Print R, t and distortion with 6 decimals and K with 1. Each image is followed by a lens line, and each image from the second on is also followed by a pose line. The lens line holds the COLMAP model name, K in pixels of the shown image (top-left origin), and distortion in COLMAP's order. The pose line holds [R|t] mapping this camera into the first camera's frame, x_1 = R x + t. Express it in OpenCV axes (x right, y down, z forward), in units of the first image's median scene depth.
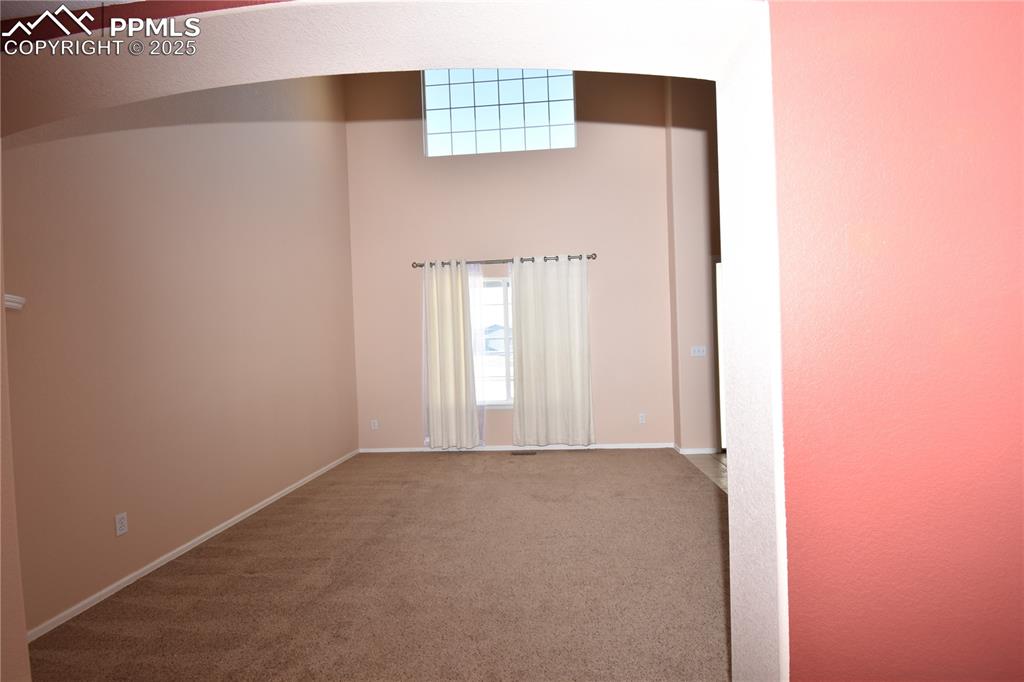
lens RADIAL K [[484.1, 0, 511.3], [0, 484.1, 343.8], [0, 0, 1]] dist [0.027249, -0.032715]
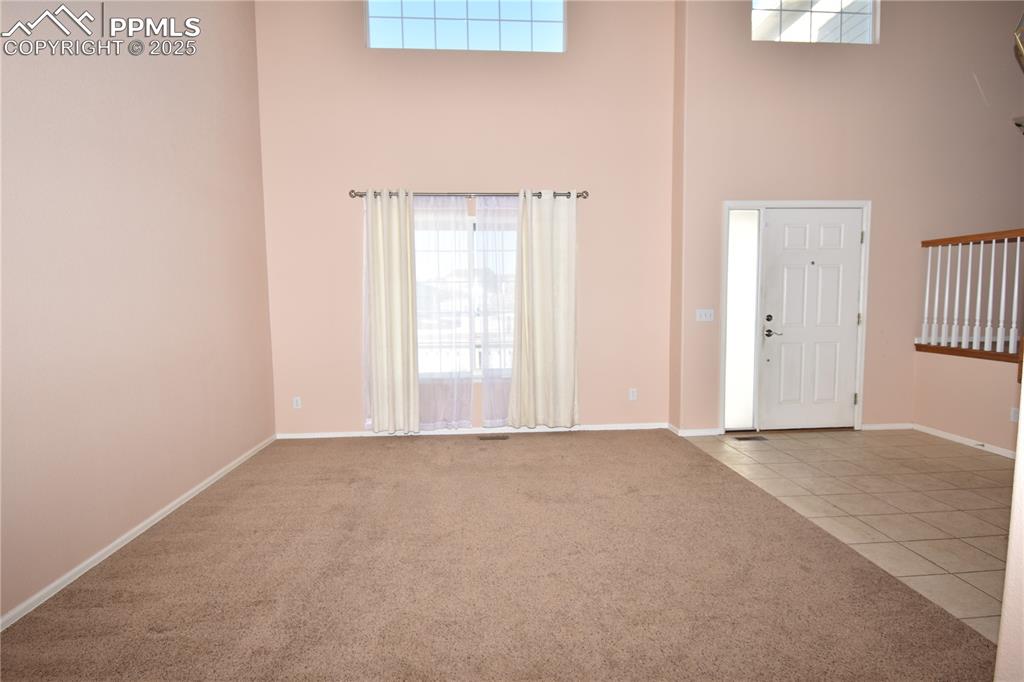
lens RADIAL K [[551.9, 0, 513.9], [0, 551.9, 344.0], [0, 0, 1]] dist [0.024020, -0.032480]
pose [[0.987853, 0.012328, 0.154904, -0.089264], [-0.023504, 0.997233, 0.070523, 0.004738], [-0.153606, -0.073307, 0.985409, 0.103343]]
